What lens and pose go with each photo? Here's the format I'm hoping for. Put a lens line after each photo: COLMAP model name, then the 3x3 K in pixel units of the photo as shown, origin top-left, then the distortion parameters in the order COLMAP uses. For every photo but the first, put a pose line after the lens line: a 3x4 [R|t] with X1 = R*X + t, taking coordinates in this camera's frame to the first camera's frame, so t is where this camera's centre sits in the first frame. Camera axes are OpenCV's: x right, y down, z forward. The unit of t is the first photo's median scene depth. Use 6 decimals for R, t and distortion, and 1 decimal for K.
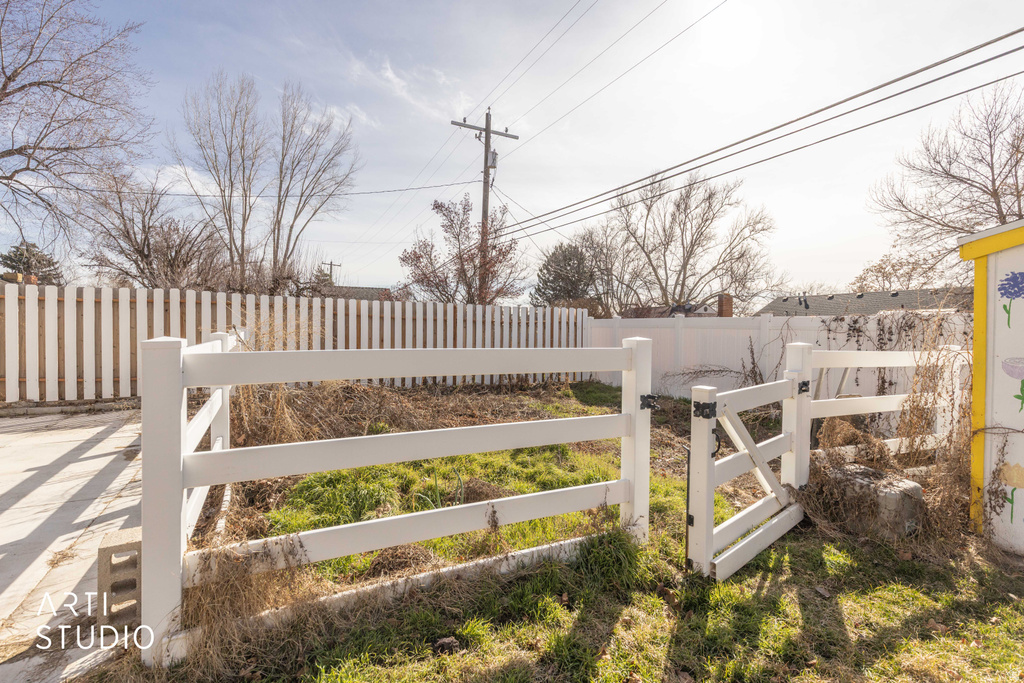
lens RADIAL K [[473.1, 0, 509.0], [0, 473.1, 336.0], [0, 0, 1]] dist [0.010385, -0.001463]
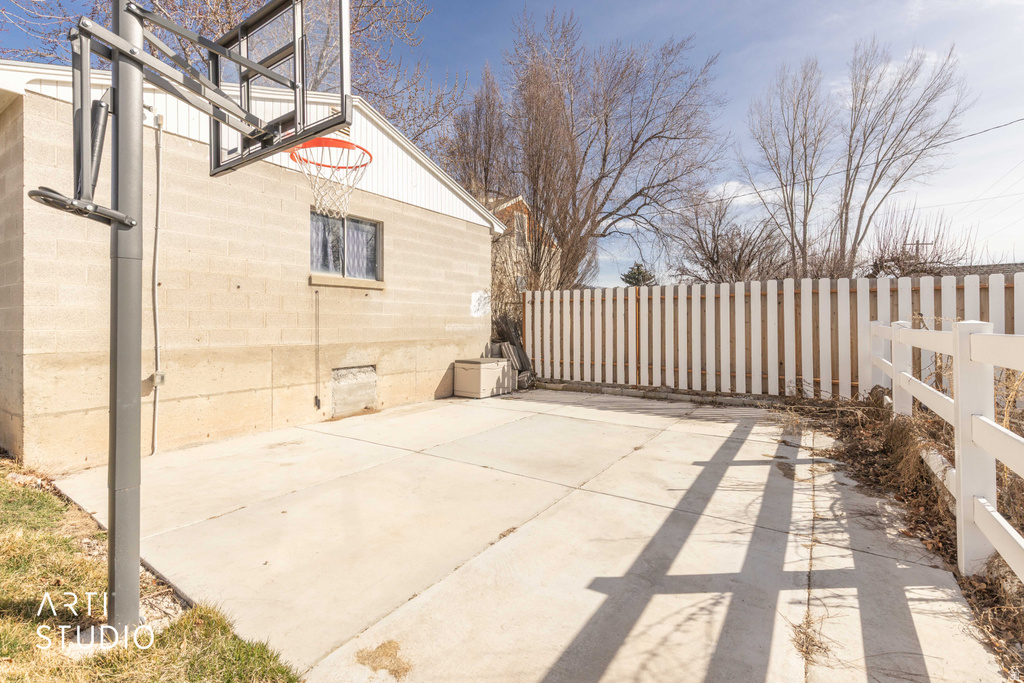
lens RADIAL K [[473.1, 0, 508.0], [0, 473.1, 319.8], [0, 0, 1]] dist [0.010385, -0.001463]
pose [[0.495450, -0.018172, -0.868446, -0.035251], [-0.006572, 0.999674, -0.024668, 0.000881], [0.868611, 0.017929, 0.495170, 0.017438]]
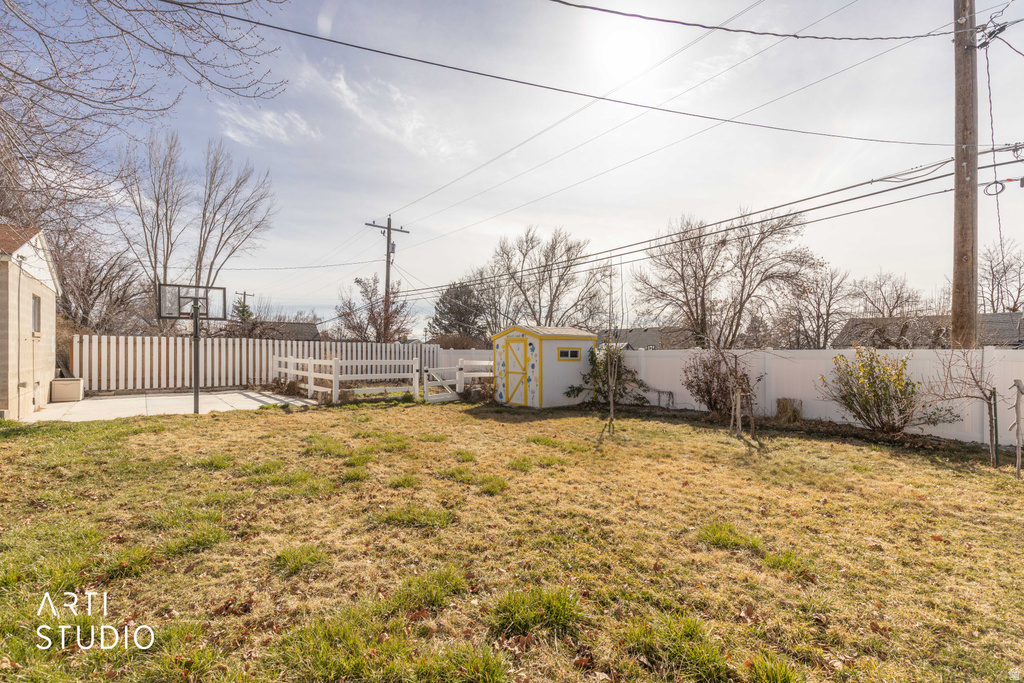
lens RADIAL K [[473.1, 0, 511.2], [0, 473.1, 350.1], [0, 0, 1]] dist [0.010385, -0.001463]
pose [[0.980567, -0.005045, 0.196118, 0.019039], [0.008659, 0.999808, -0.017574, 0.001654], [-0.195992, 0.018931, 0.980423, -0.278641]]
